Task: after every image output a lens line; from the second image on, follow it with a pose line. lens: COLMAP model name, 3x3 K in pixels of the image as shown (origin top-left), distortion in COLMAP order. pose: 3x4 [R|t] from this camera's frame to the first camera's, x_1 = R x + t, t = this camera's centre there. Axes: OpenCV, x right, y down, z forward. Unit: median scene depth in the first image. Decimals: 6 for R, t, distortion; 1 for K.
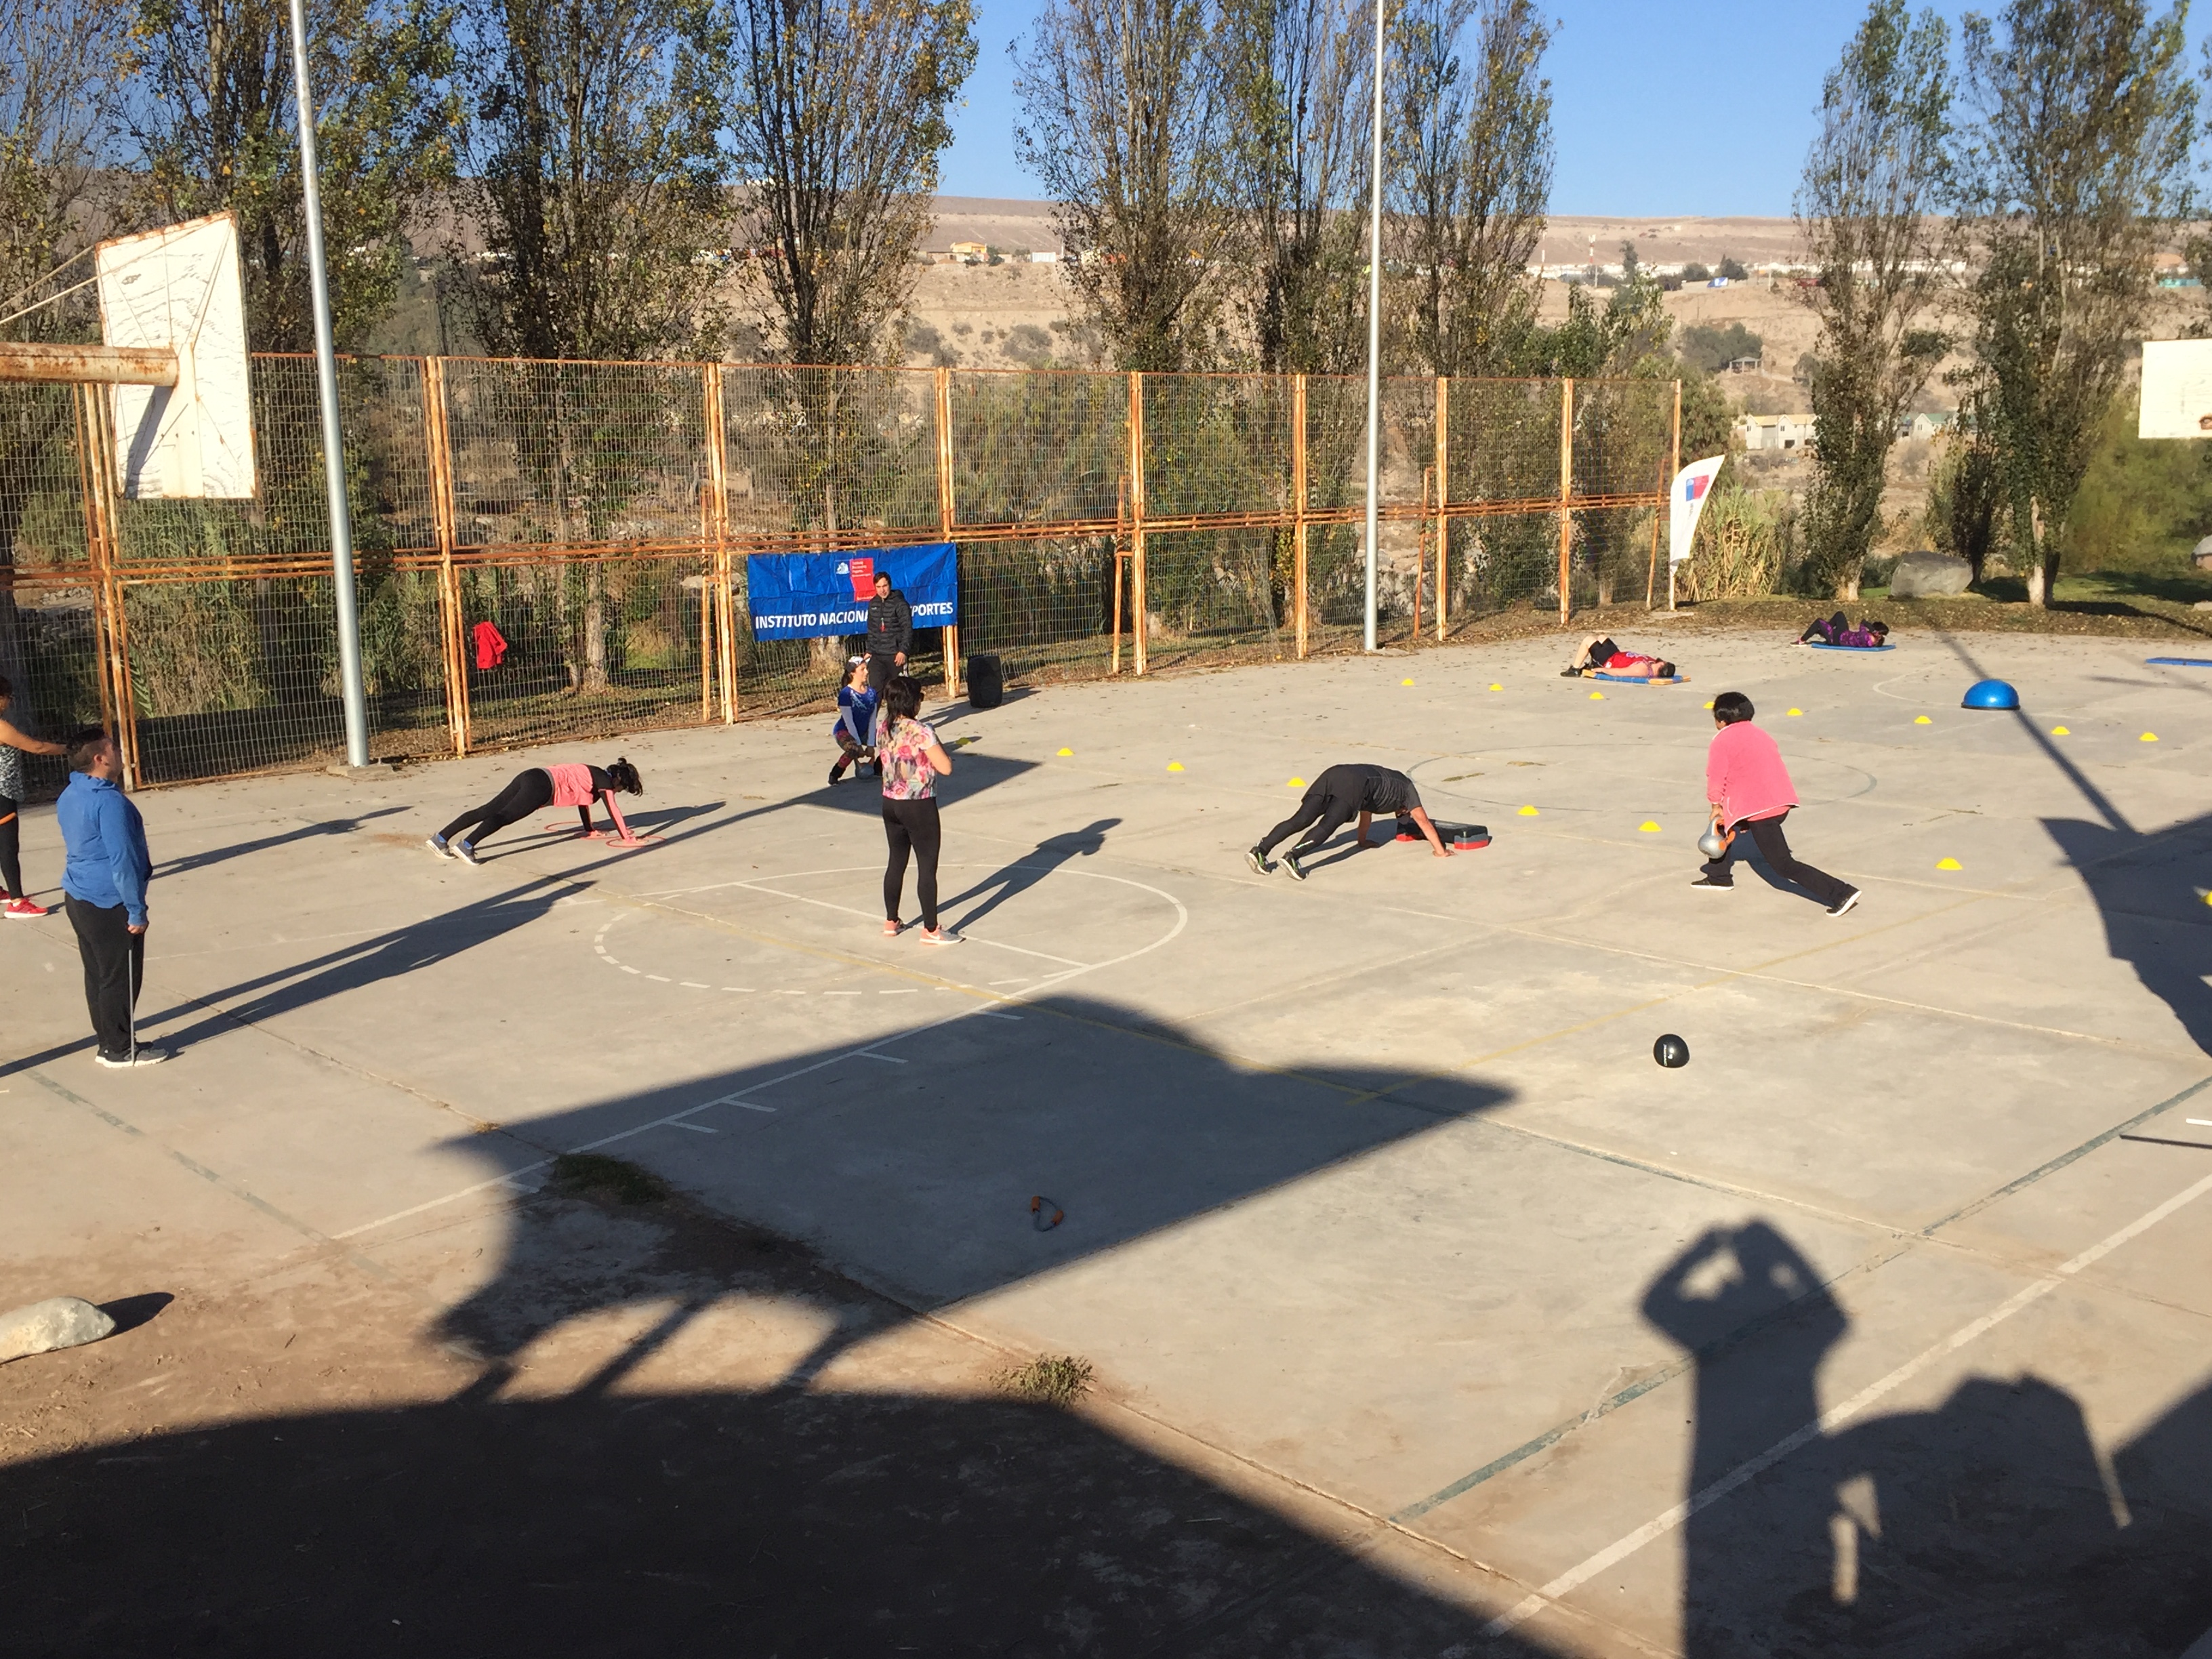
lens RADIAL K [[2148.2, 0, 1021.8], [0, 2148.2, 813.7], [0, 0, 1]] dist [0.056218, -0.074458]
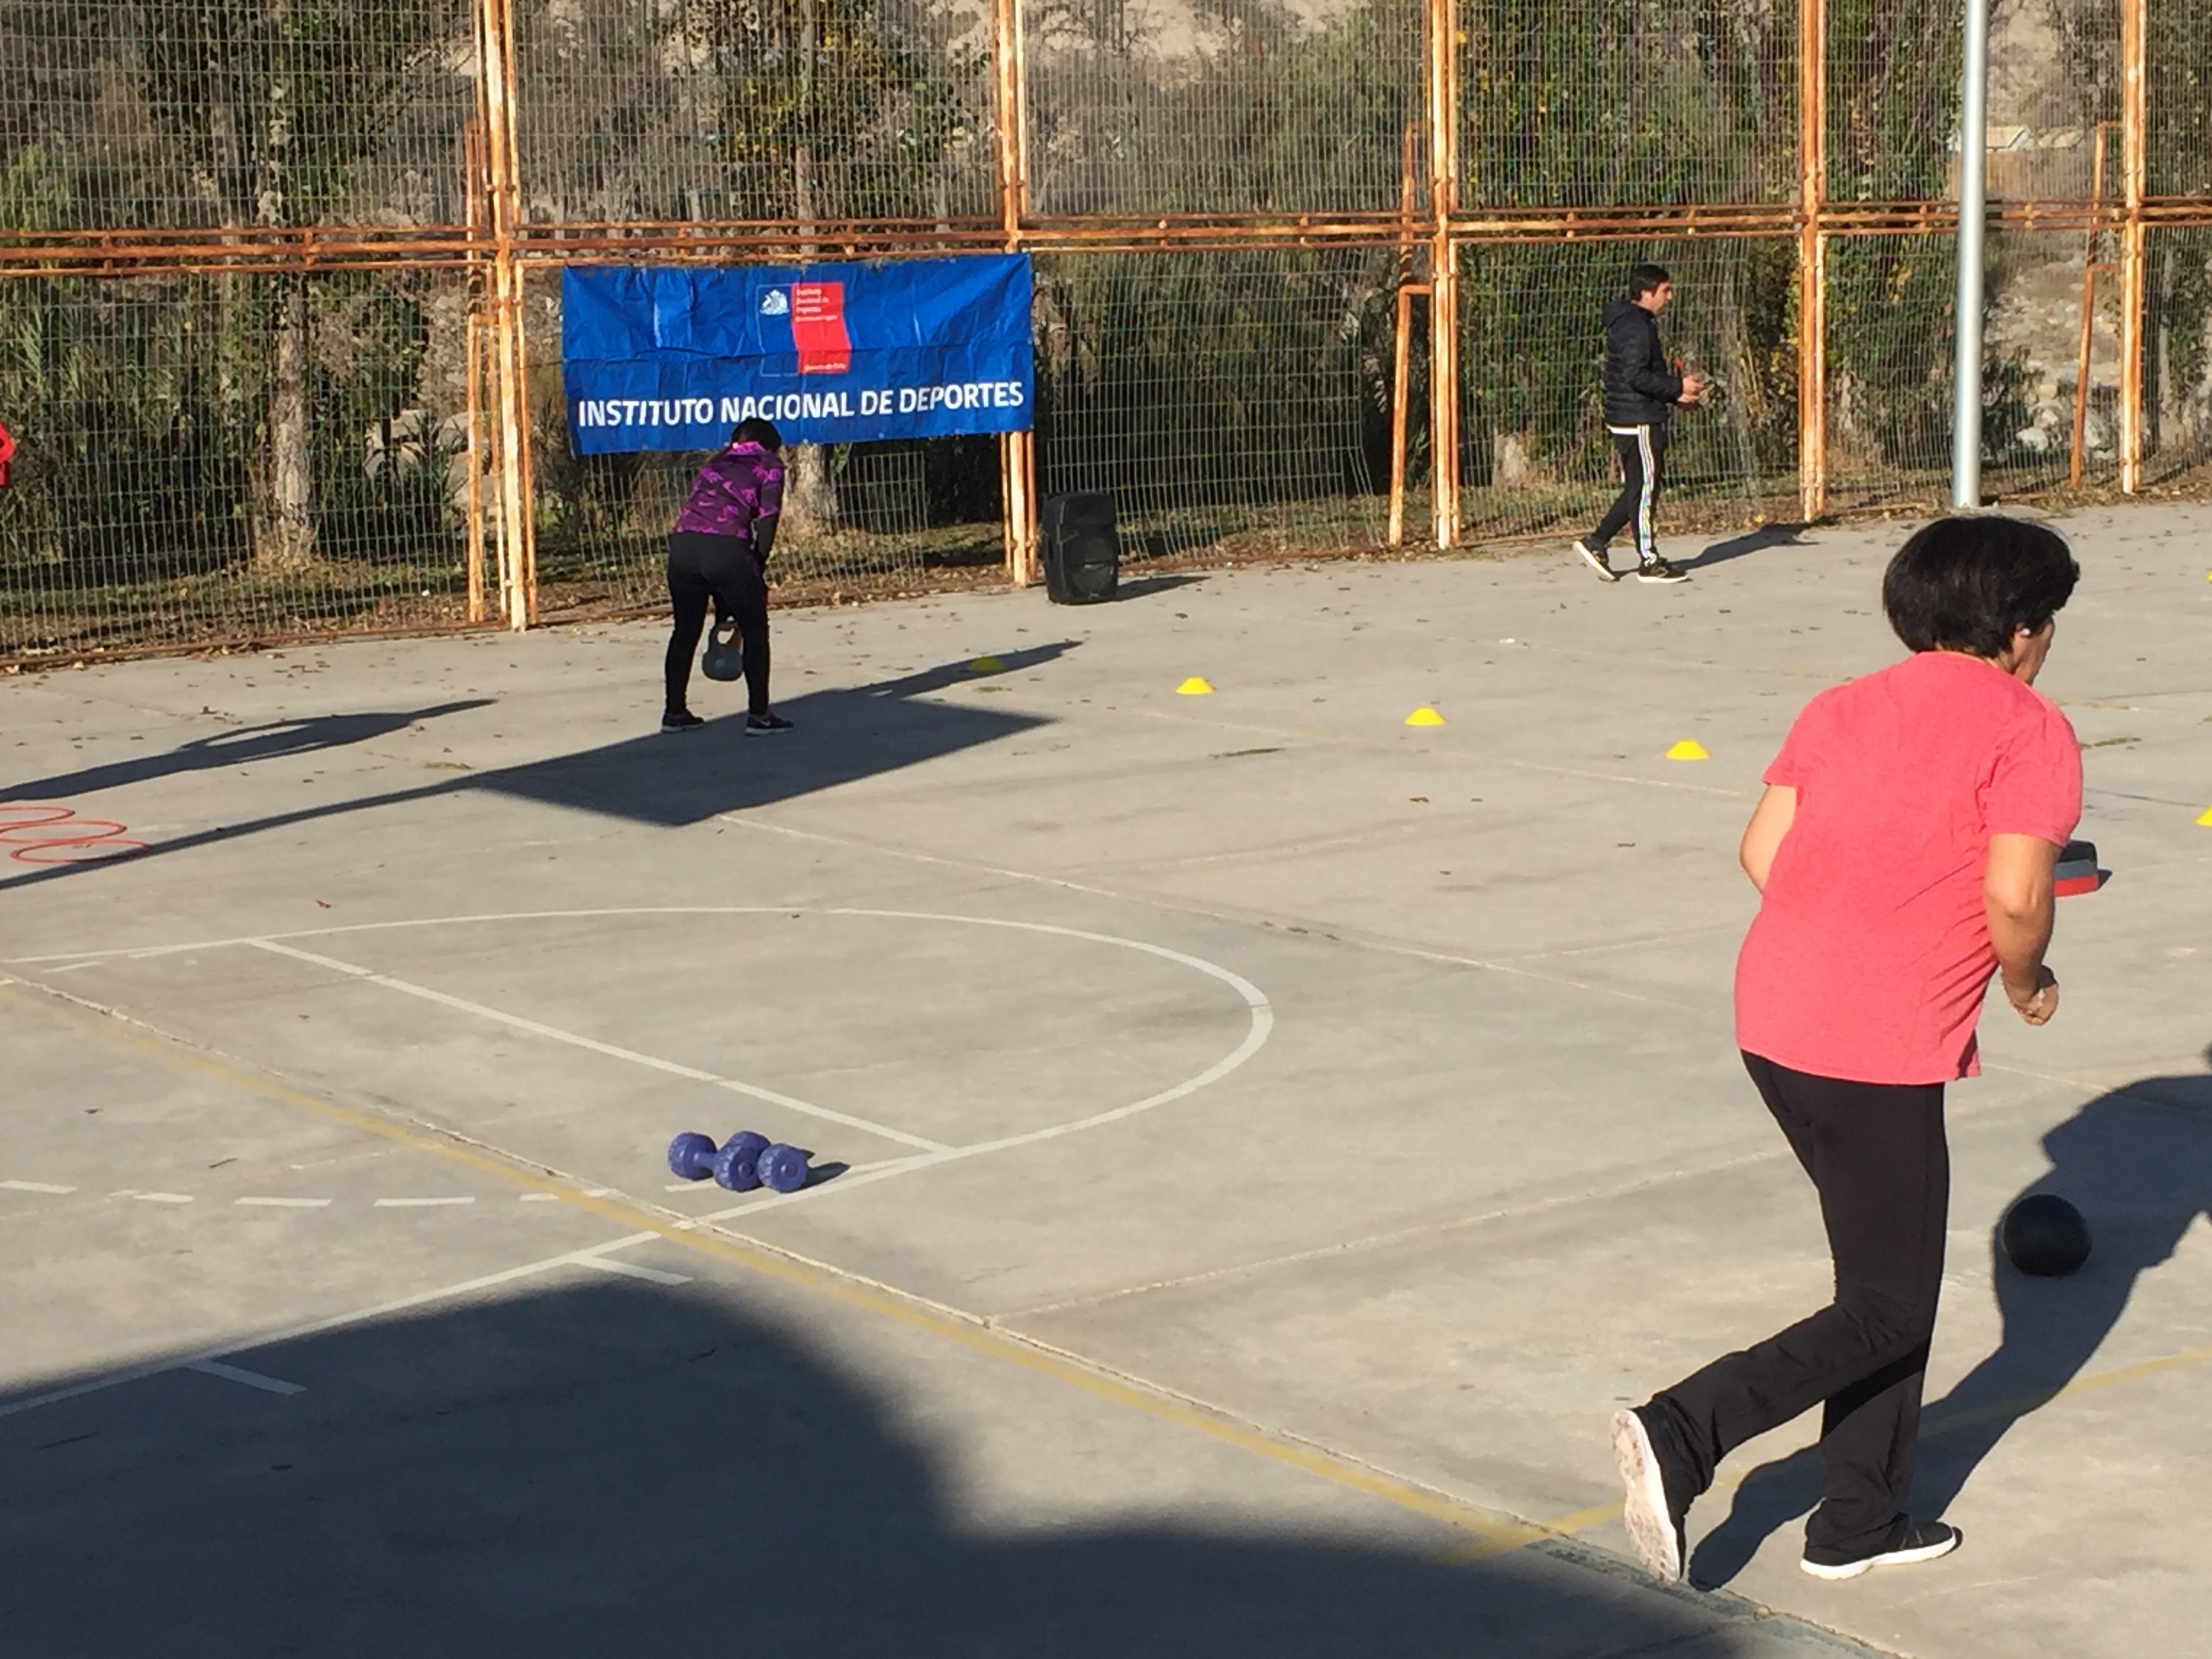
lens RADIAL K [[3728.8, 0, 1106.0], [0, 3728.8, 829.5], [0, 0, 1]] dist [0.019353, 0.153613]
pose [[0.992874, 0.015872, -0.118107, 0.085500], [-0.018641, 0.999576, -0.022374, 0.017042], [0.117702, 0.024416, 0.992749, 0.207269]]
